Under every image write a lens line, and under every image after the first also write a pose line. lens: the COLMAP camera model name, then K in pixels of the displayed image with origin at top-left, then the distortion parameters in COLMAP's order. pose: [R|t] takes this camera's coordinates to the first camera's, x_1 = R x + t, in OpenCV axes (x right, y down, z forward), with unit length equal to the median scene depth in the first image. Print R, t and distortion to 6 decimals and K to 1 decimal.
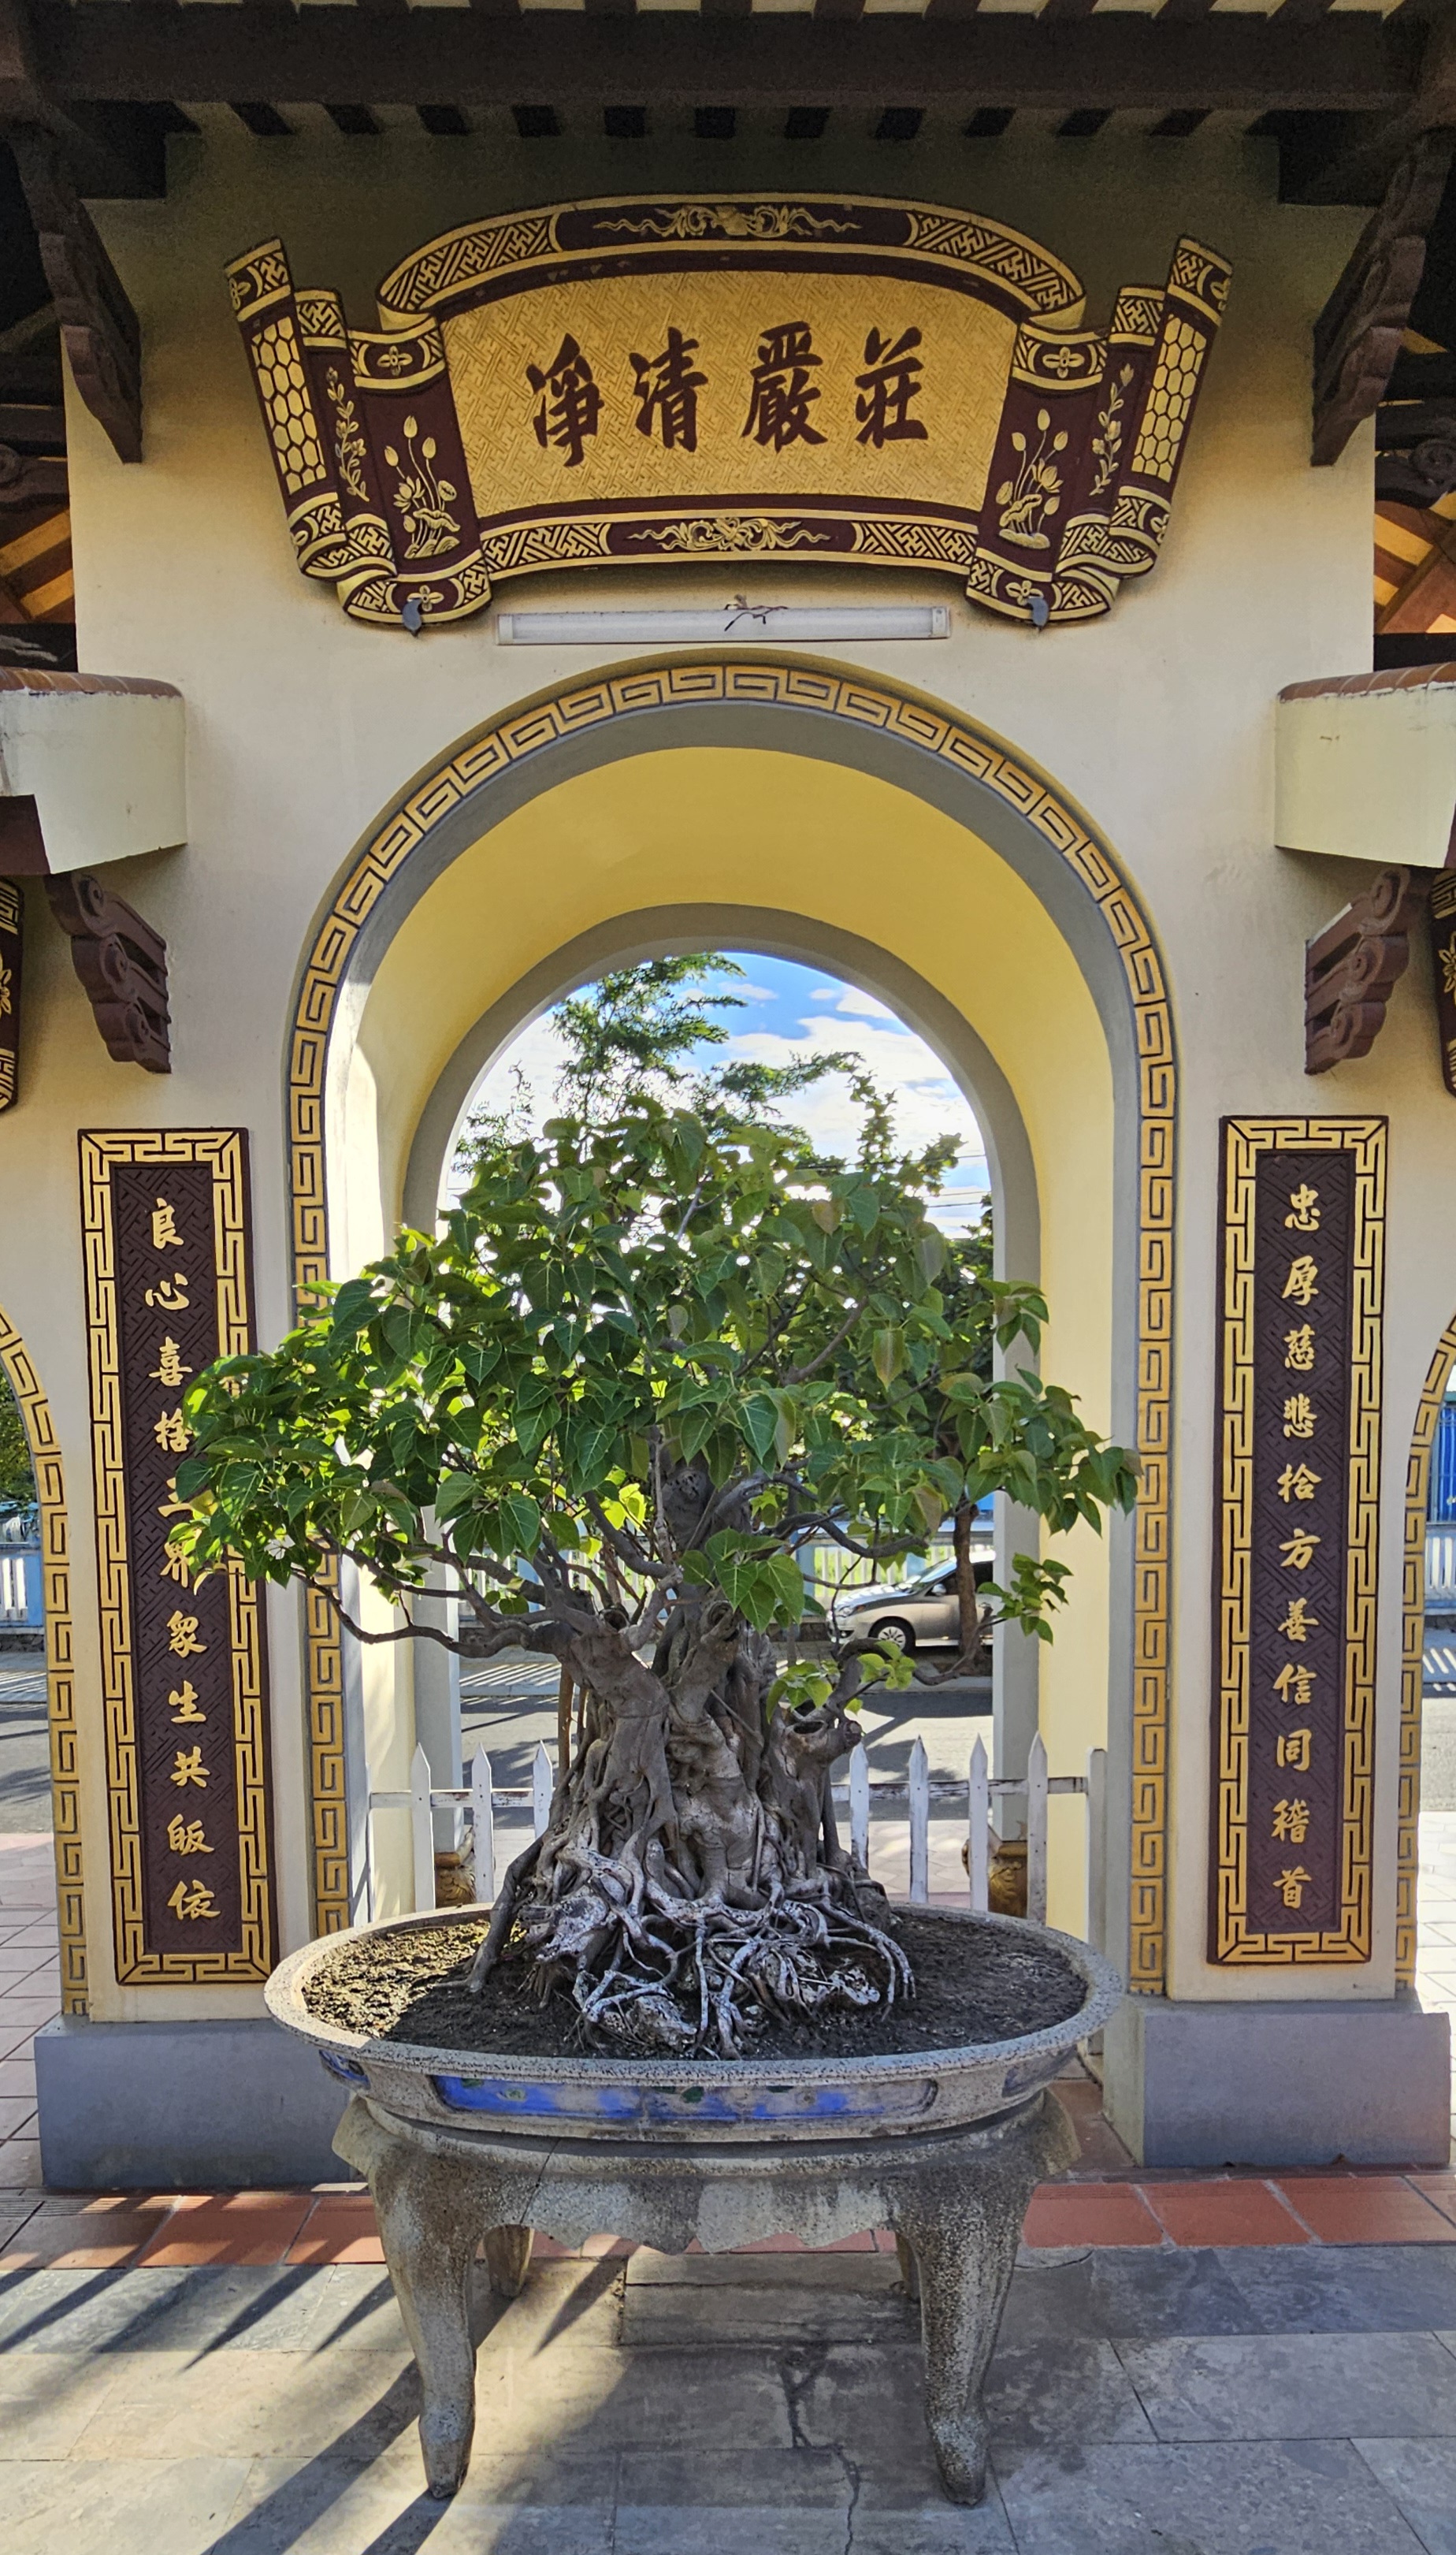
lens RADIAL K [[1118.6, 0, 728.0], [0, 1118.6, 1277.5], [0, 0, 1]] dist [-0.002141, -0.000291]
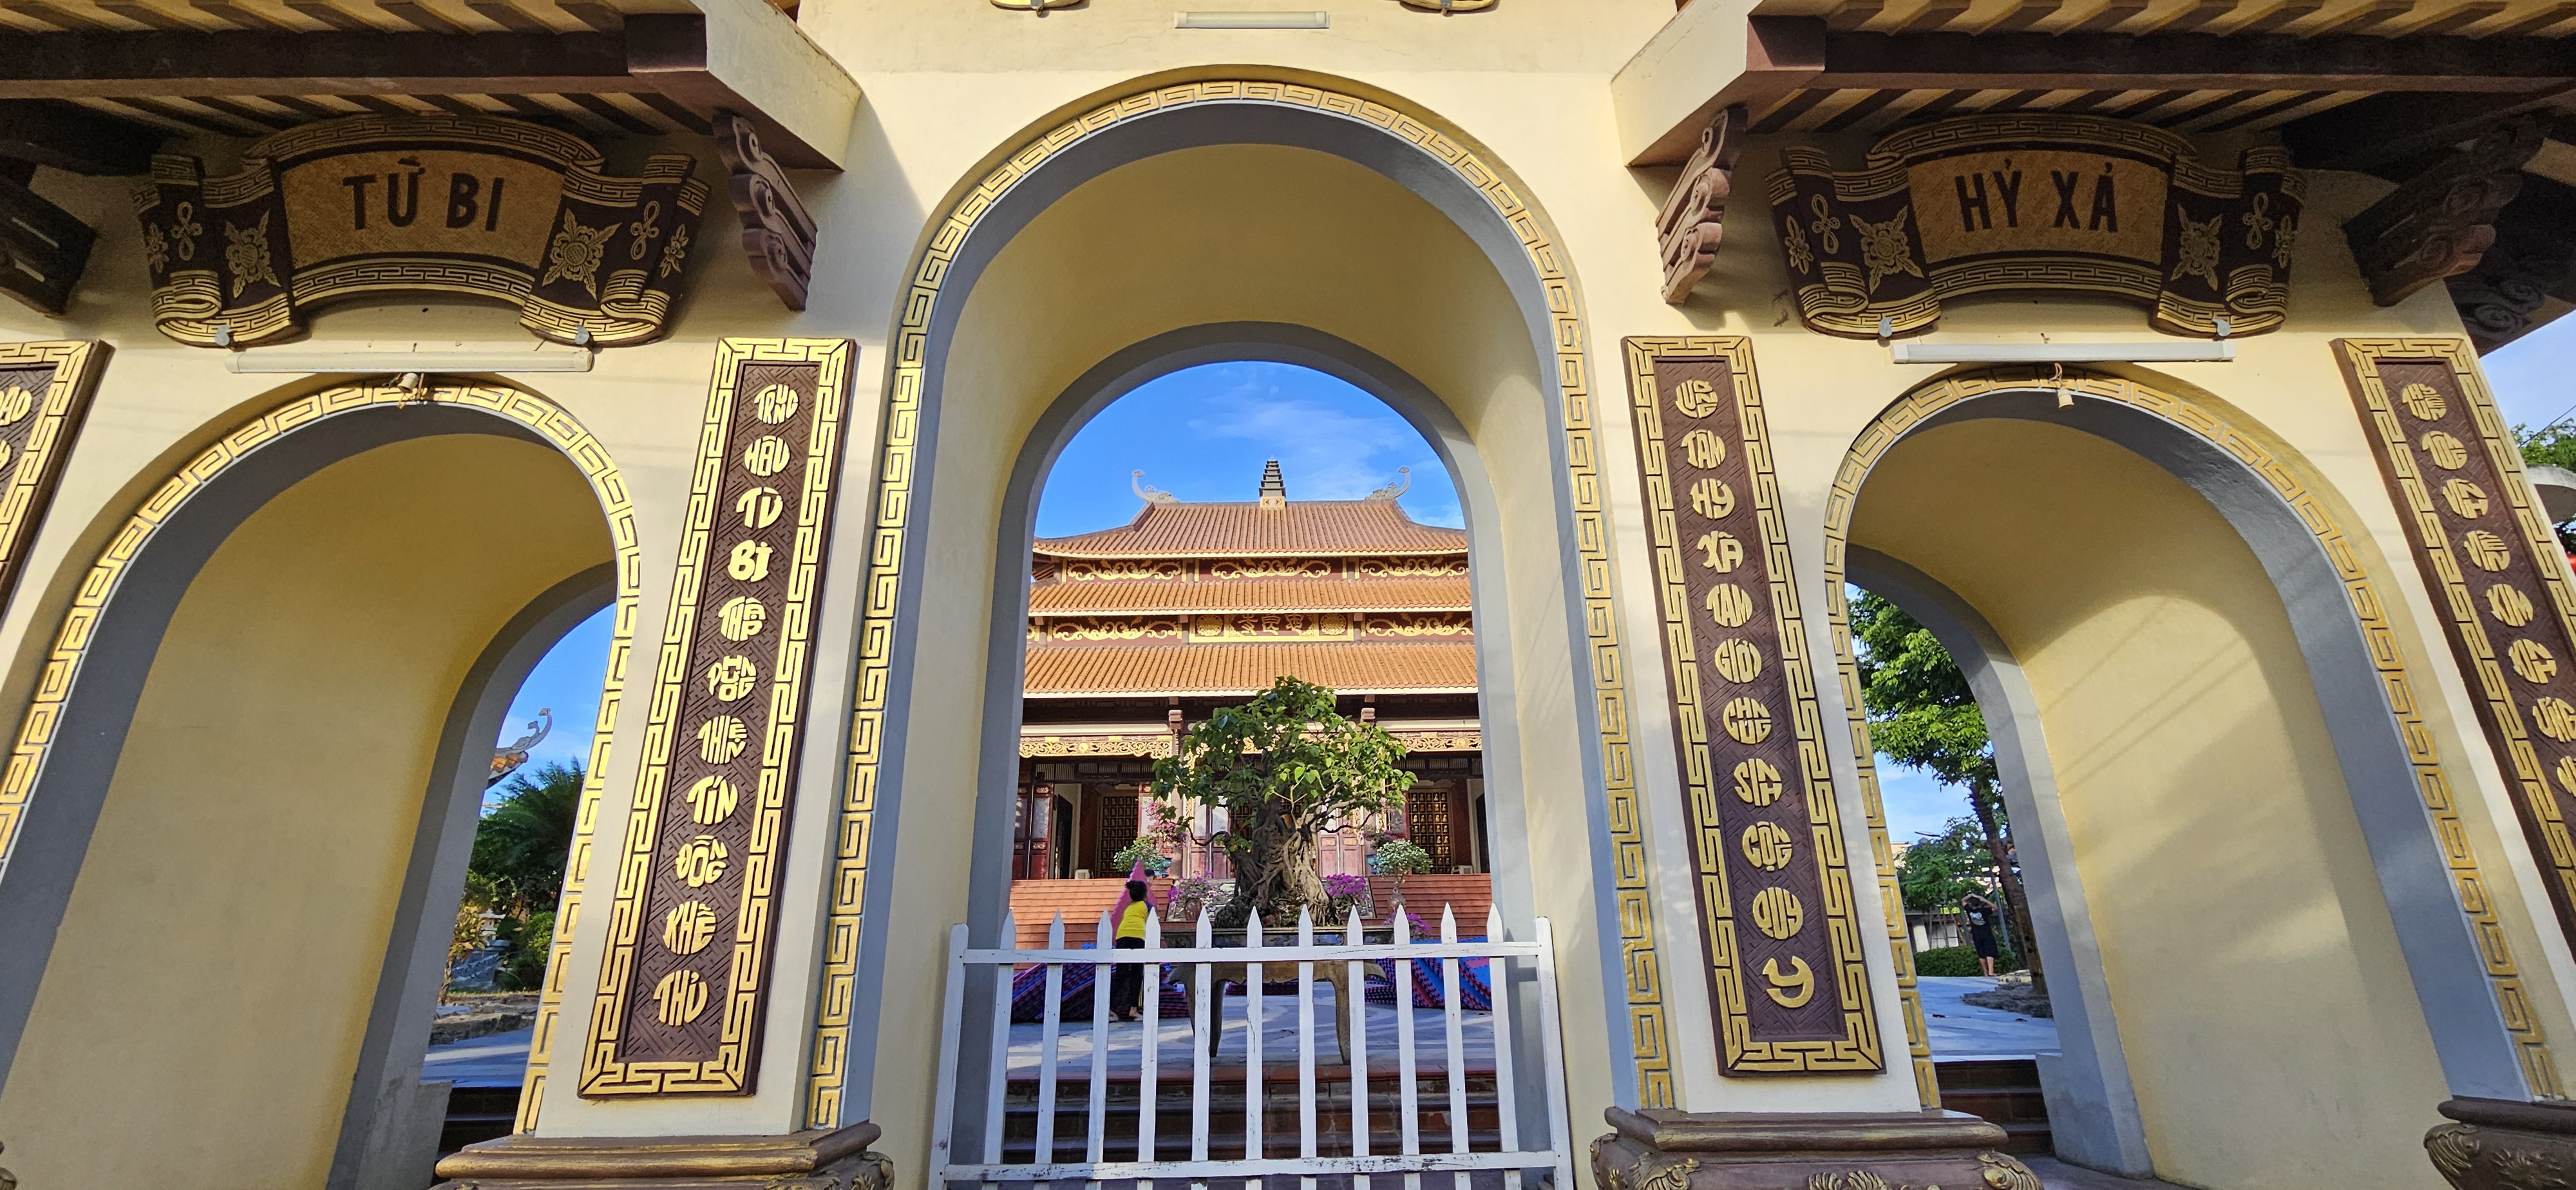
lens RADIAL K [[1020.7, 0, 1263.6], [0, 1020.7, 601.6], [0, 0, 1]] dist [0.000133, 0.000009]
pose [[0.999678, 0.014477, 0.020864, 0.008315], [-0.005587, 0.926849, -0.375393, 0.567540], [-0.024772, 0.375155, 0.926631, 0.033218]]
